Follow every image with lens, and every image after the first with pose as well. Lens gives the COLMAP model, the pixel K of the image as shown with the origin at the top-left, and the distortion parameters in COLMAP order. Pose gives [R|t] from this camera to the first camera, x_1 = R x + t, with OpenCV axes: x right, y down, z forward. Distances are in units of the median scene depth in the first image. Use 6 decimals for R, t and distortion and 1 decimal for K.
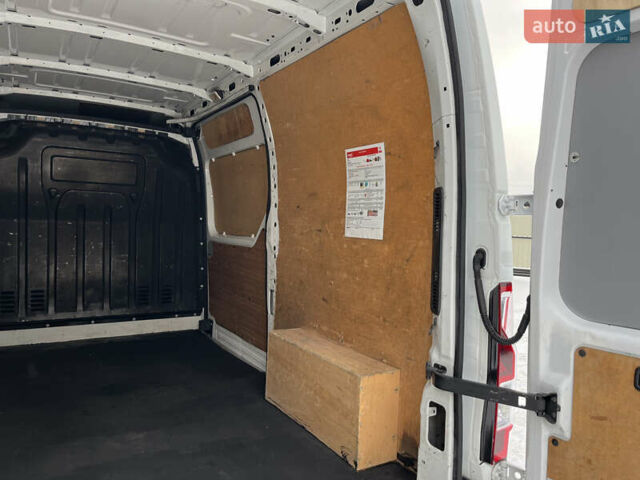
lens RADIAL K [[498.5, 0, 319.2], [0, 498.5, 240.5], [0, 0, 1]] dist [0.110227, -0.139706]
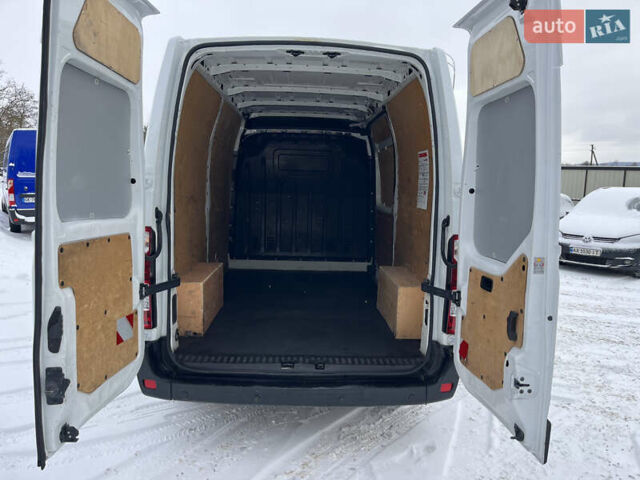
lens RADIAL K [[498.5, 0, 319.2], [0, 498.5, 240.5], [0, 0, 1]] dist [0.110227, -0.139706]
pose [[0.884874, 0.049917, -0.463148, 0.329871], [-0.021893, 0.997600, 0.065691, -0.001075], [0.465315, -0.047988, 0.883843, -0.349623]]
